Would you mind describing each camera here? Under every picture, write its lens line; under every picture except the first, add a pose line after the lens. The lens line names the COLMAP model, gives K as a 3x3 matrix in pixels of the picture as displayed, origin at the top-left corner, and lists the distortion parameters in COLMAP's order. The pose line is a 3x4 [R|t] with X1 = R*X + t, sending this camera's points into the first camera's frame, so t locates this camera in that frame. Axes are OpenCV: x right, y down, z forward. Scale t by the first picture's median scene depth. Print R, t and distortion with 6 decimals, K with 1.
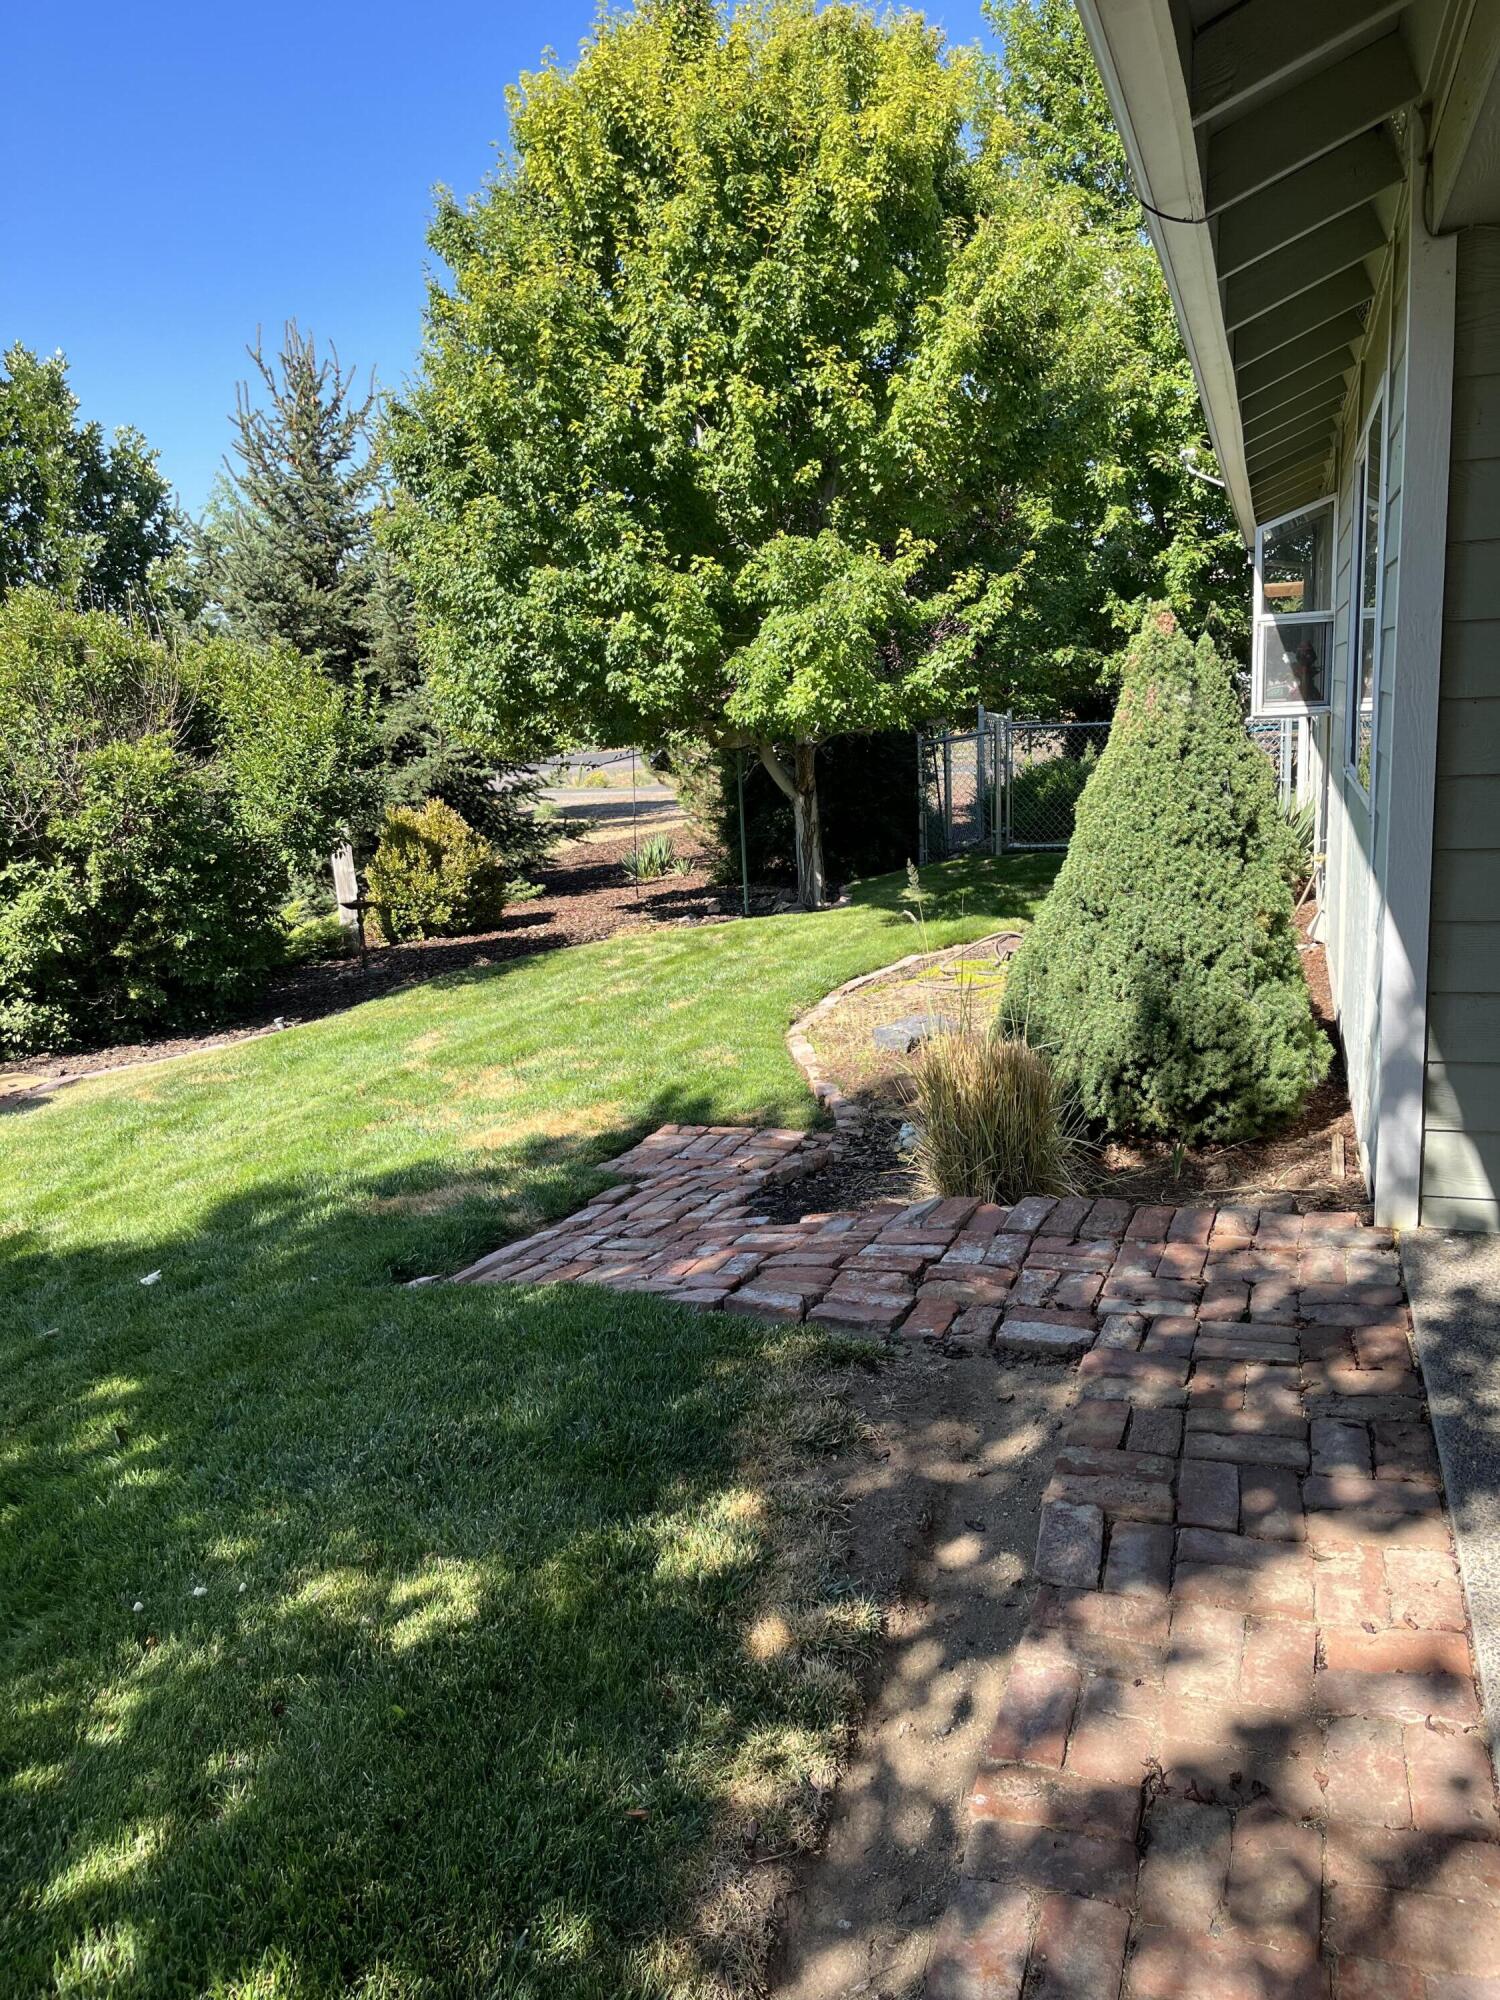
lens RADIAL K [[1531.5, 0, 750.0], [0, 1531.5, 1000.0], [0, 0, 1]] dist [0.036011, -0.000055]
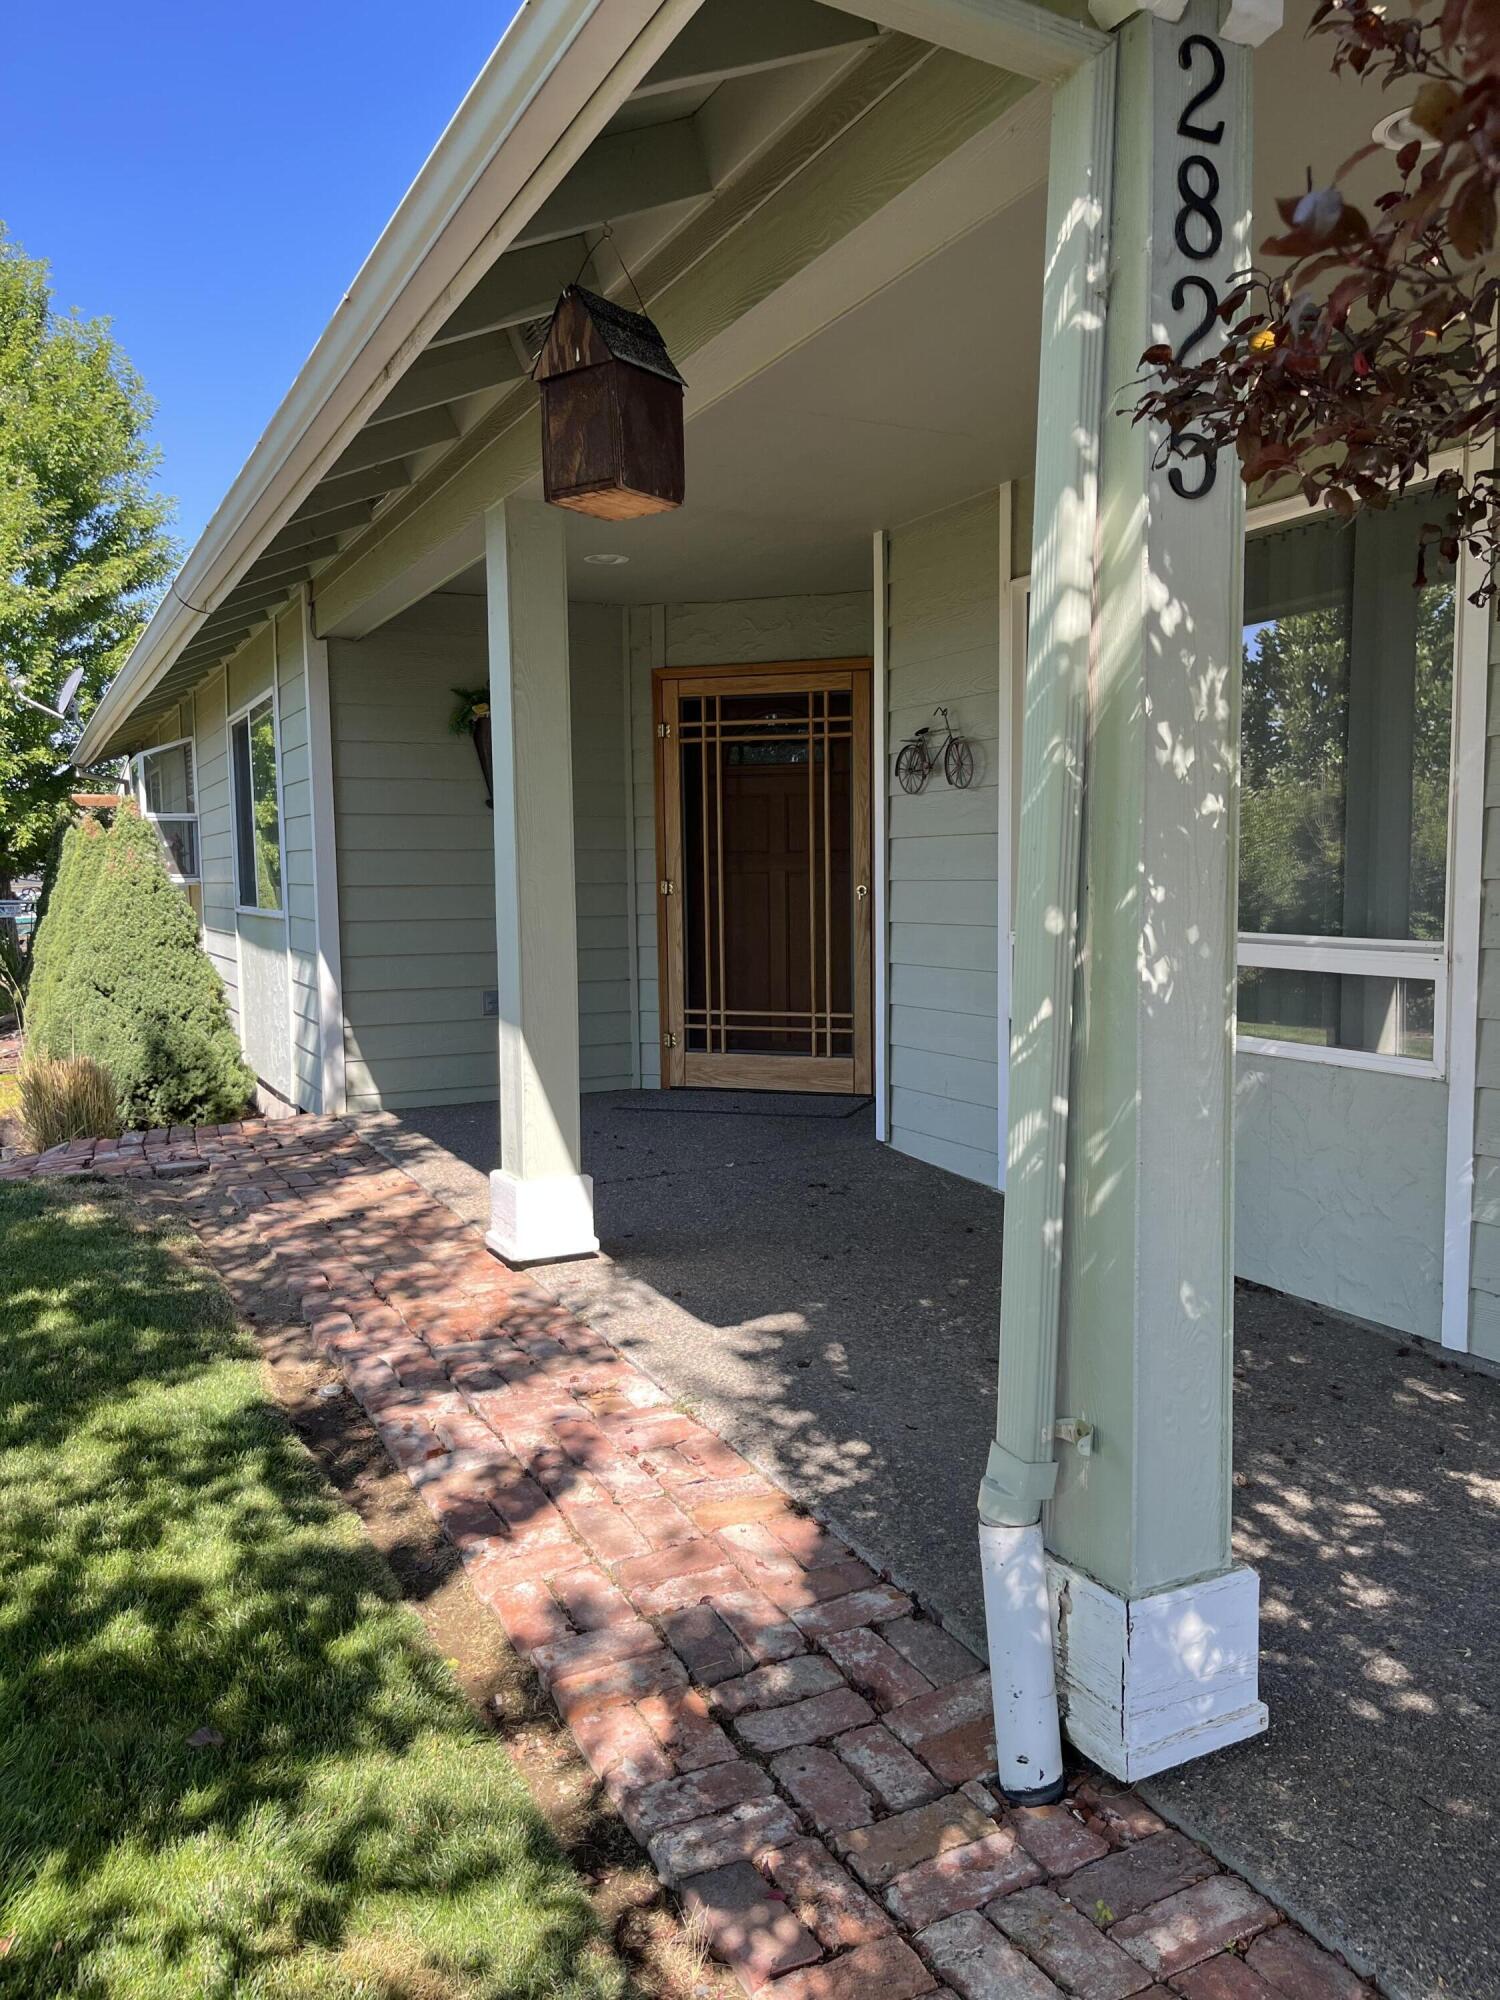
lens RADIAL K [[1531.5, 0, 750.0], [0, 1531.5, 1000.0], [0, 0, 1]] dist [0.036011, -0.000055]
pose [[0.710902, -0.021886, 0.702950, -0.409566], [0.119794, 0.988677, -0.090367, 0.172890], [-0.693013, 0.148452, 0.705475, -0.541923]]
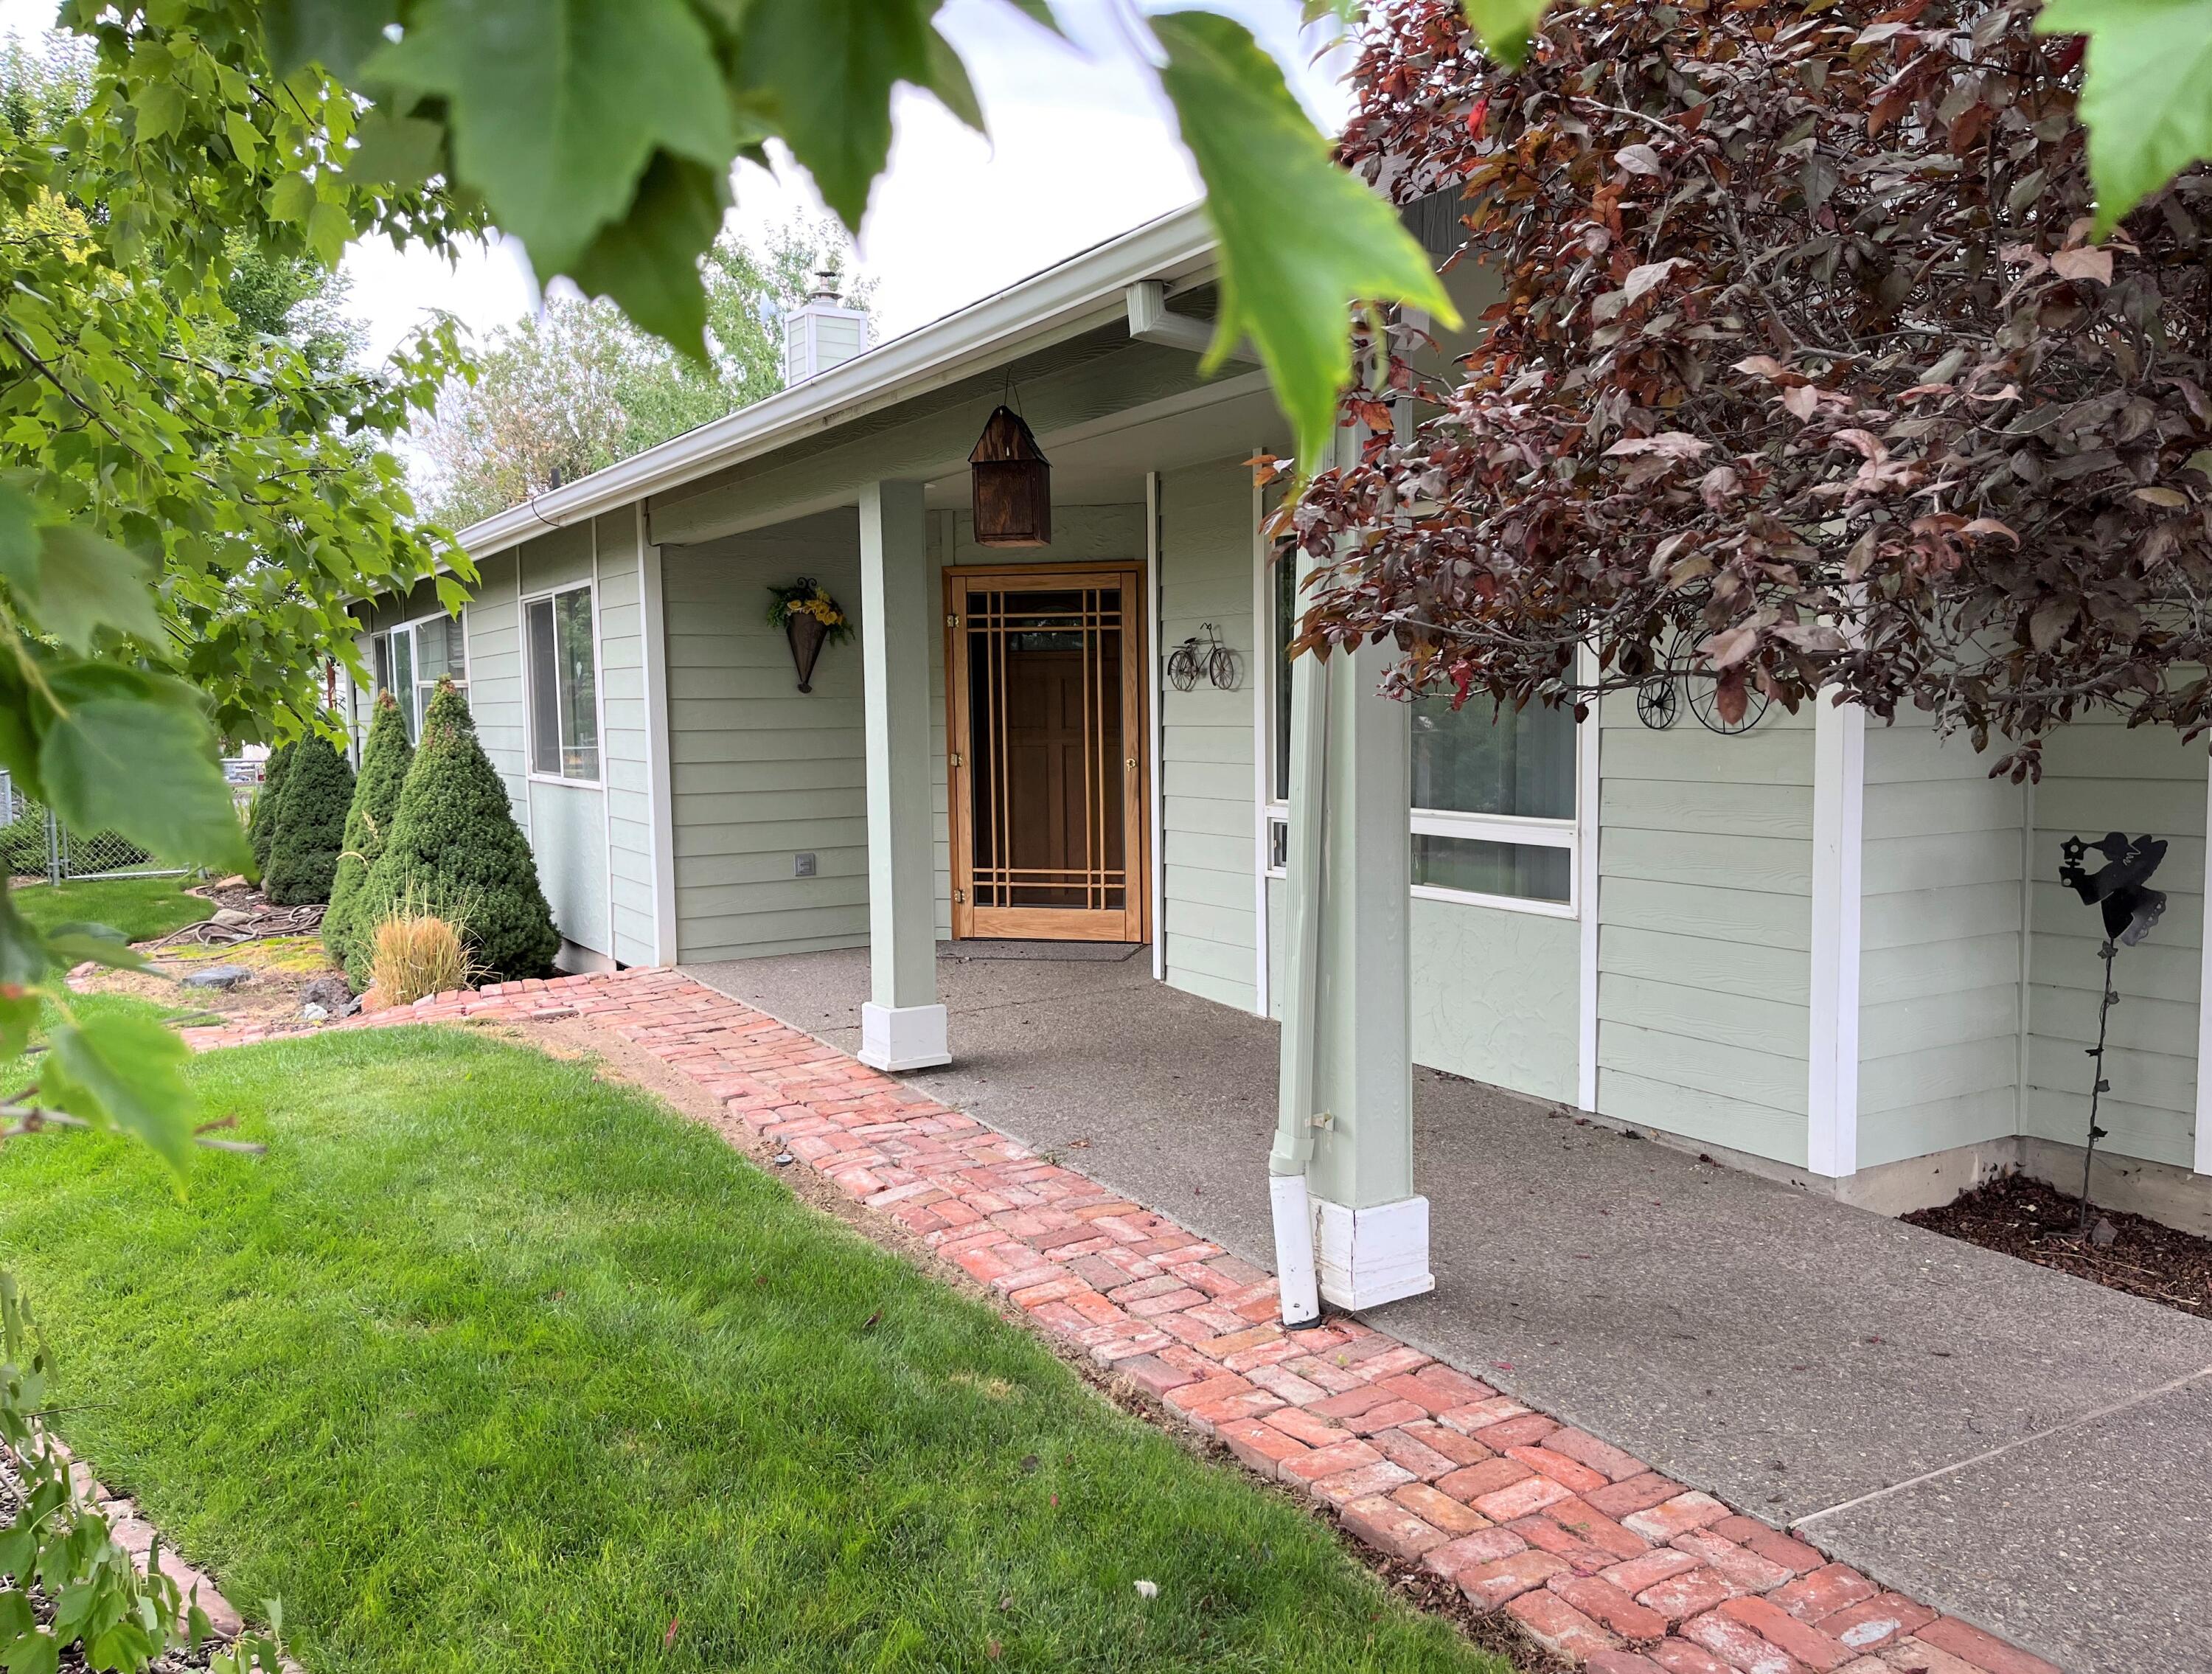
lens RADIAL K [[1664.6, 0, 1106.0], [0, 1664.6, 837.0], [0, 0, 1]] dist [0.079068, 0.000364]
pose [[0.647470, -0.023821, 0.761718, -0.703177], [0.137379, 0.986786, -0.085913, 0.182182], [-0.749606, 0.160270, 0.642187, -0.731163]]
